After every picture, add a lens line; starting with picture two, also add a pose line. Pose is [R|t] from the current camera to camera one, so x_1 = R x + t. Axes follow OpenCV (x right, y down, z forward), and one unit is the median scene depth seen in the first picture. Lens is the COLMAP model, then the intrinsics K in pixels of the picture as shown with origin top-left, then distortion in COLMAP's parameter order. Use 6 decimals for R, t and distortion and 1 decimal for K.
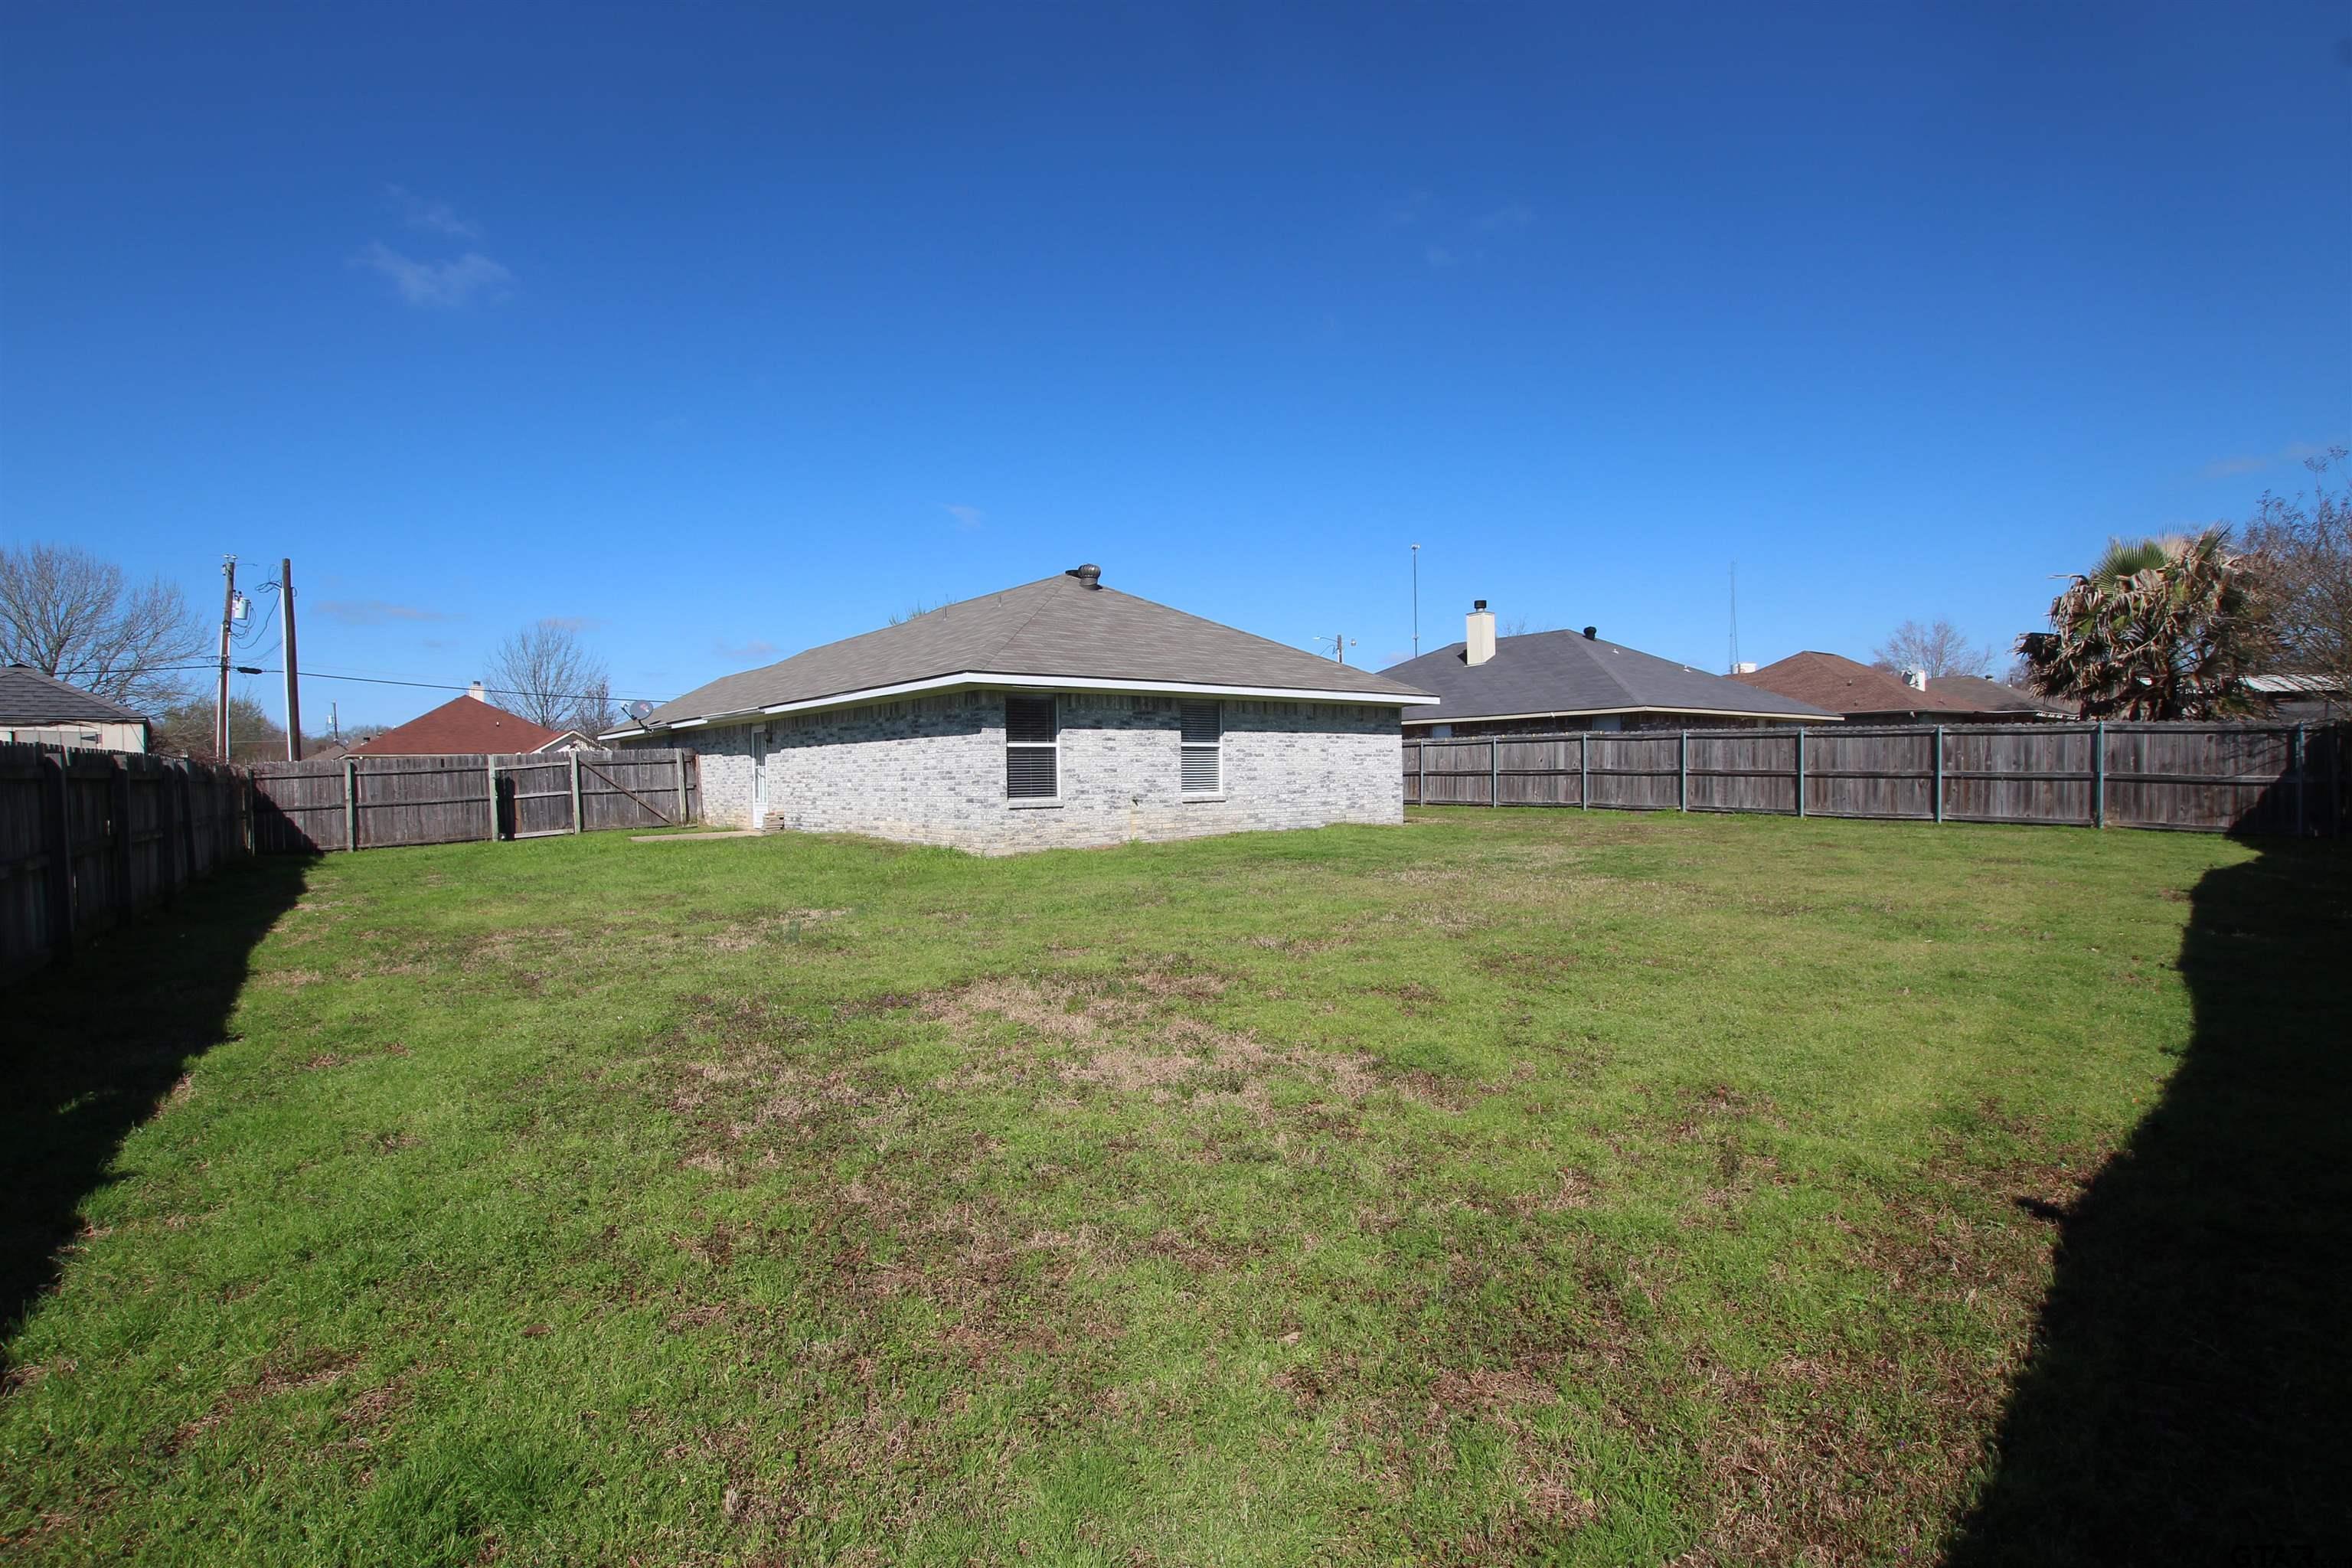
lens RADIAL K [[1105.1, 0, 1176.0], [0, 1105.1, 784.0], [0, 0, 1]] dist [-0.031450, -0.000055]
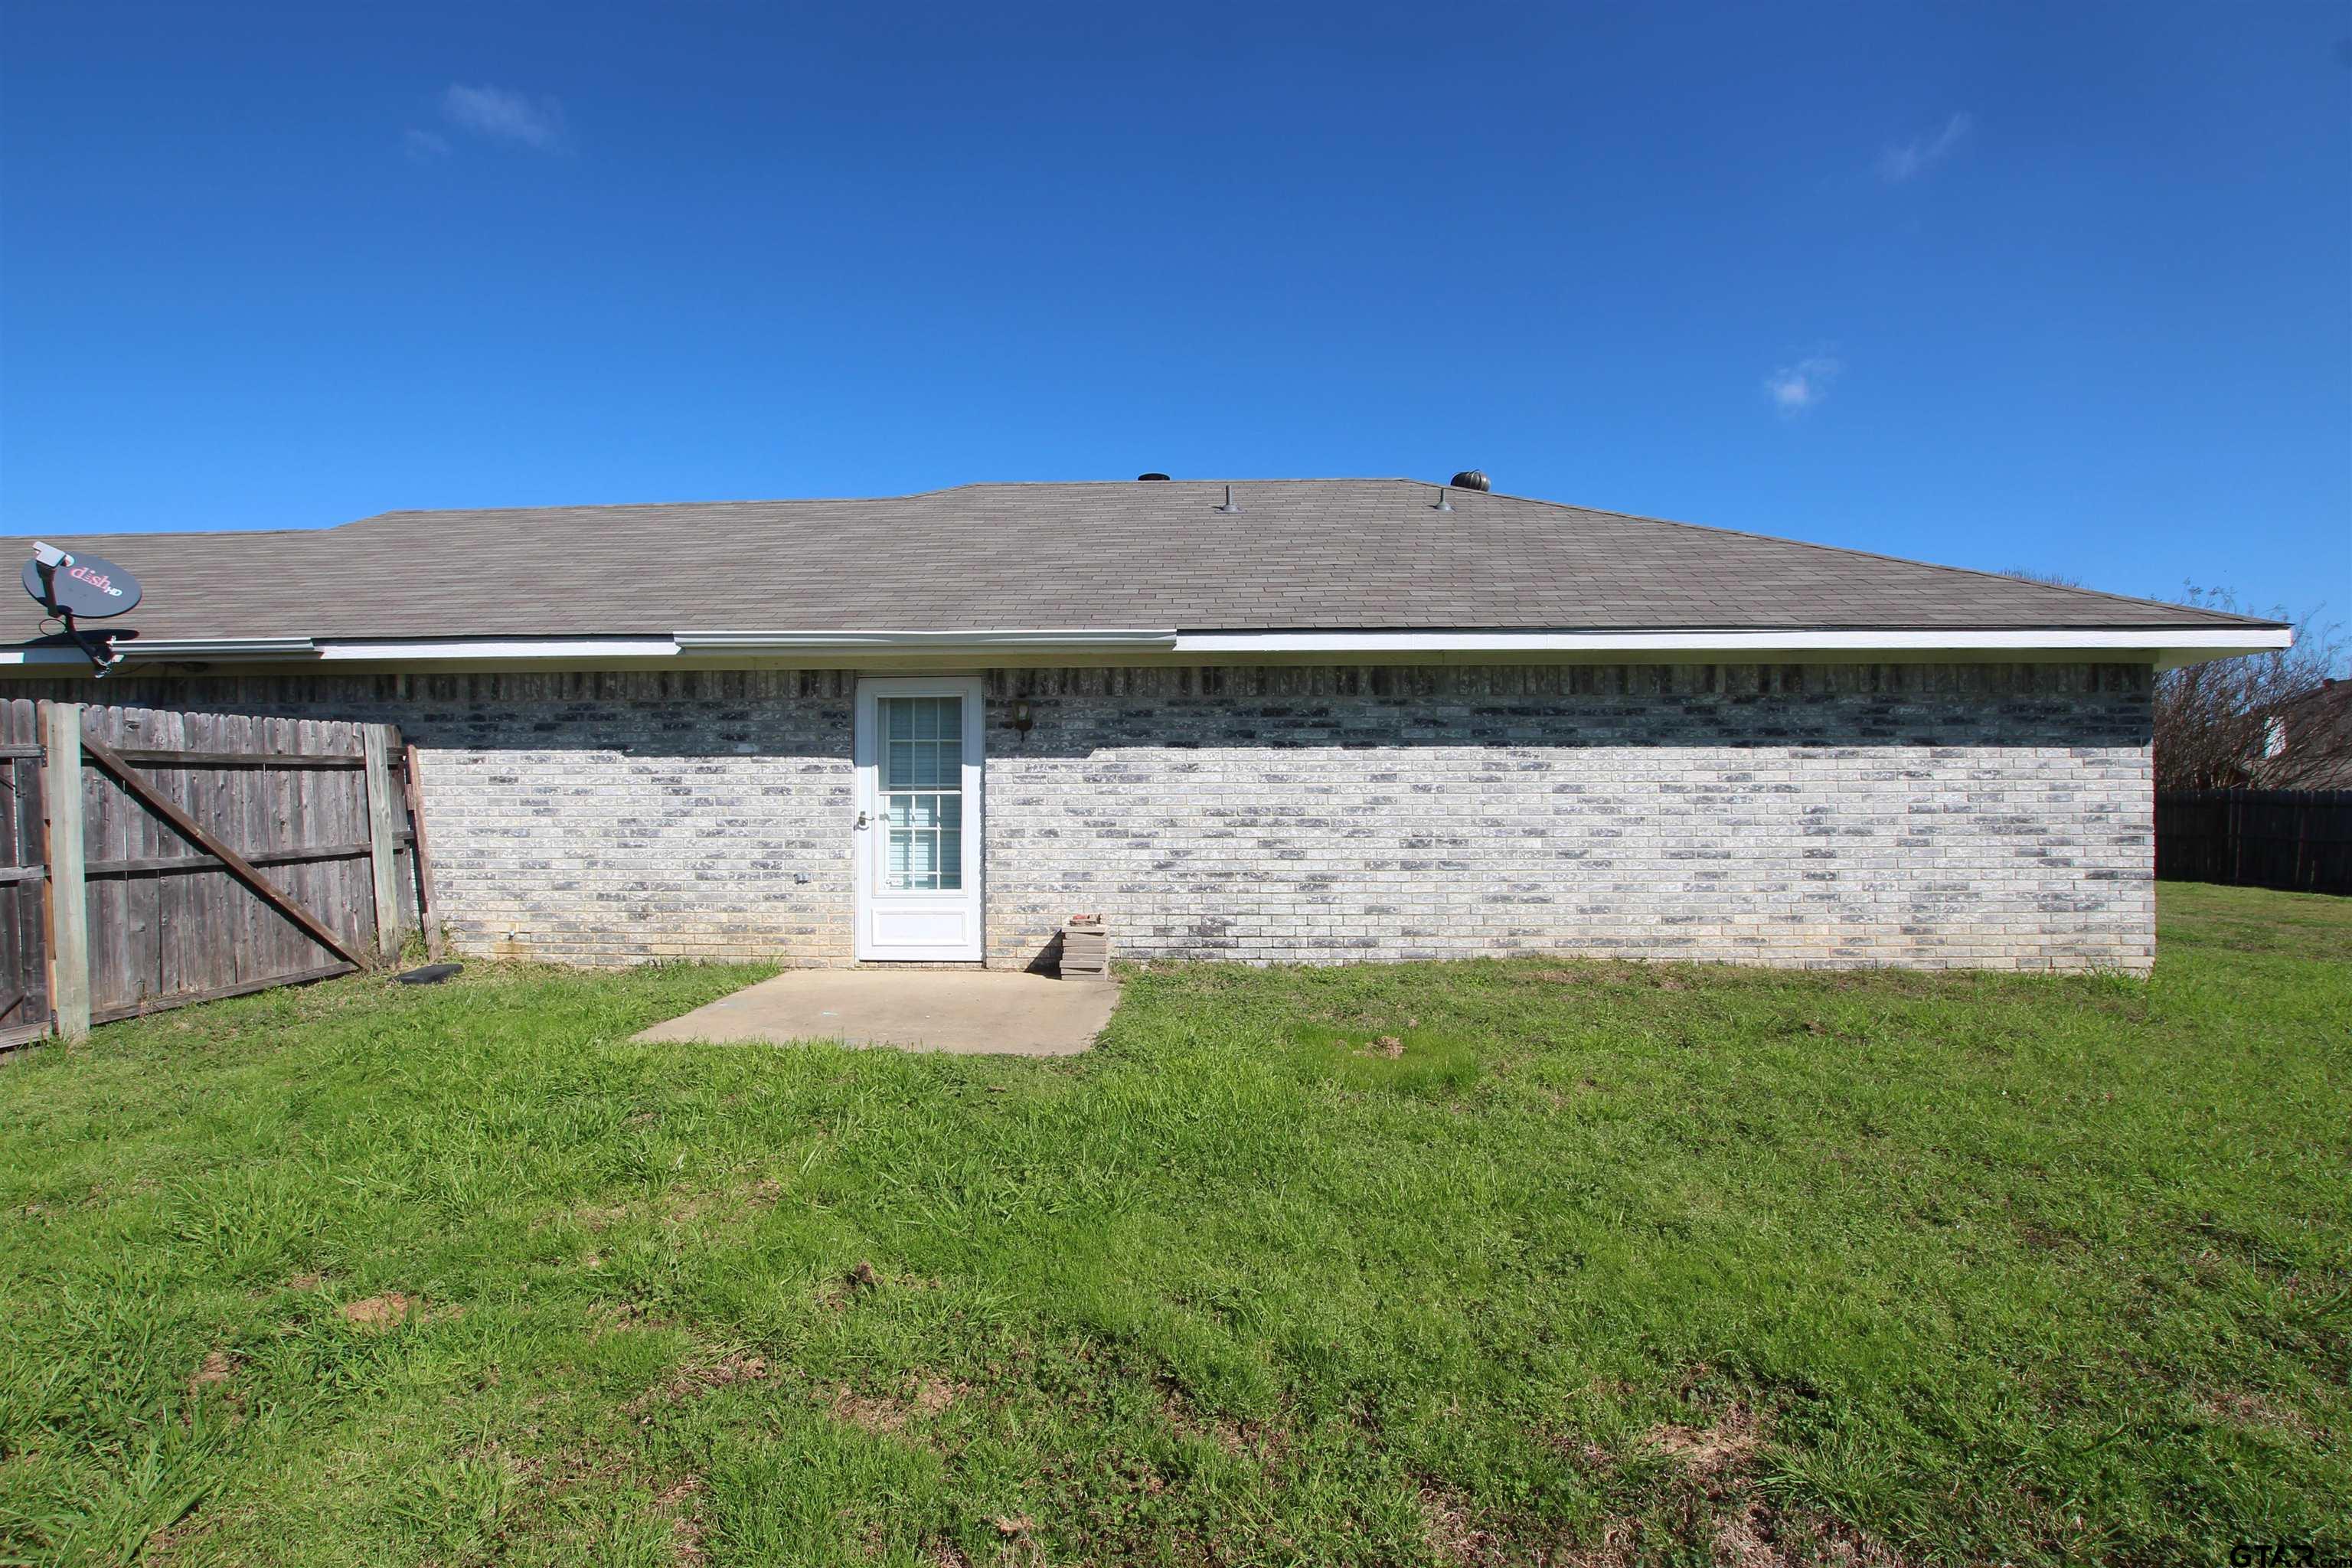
lens RADIAL K [[1105.1, 0, 1176.0], [0, 1105.1, 784.0], [0, 0, 1]] dist [-0.031450, -0.000055]
pose [[0.693207, 0.041328, 0.719552, -0.530950], [-0.007161, 0.998700, -0.050462, 0.000608], [-0.720703, 0.029828, 0.692602, 0.600681]]
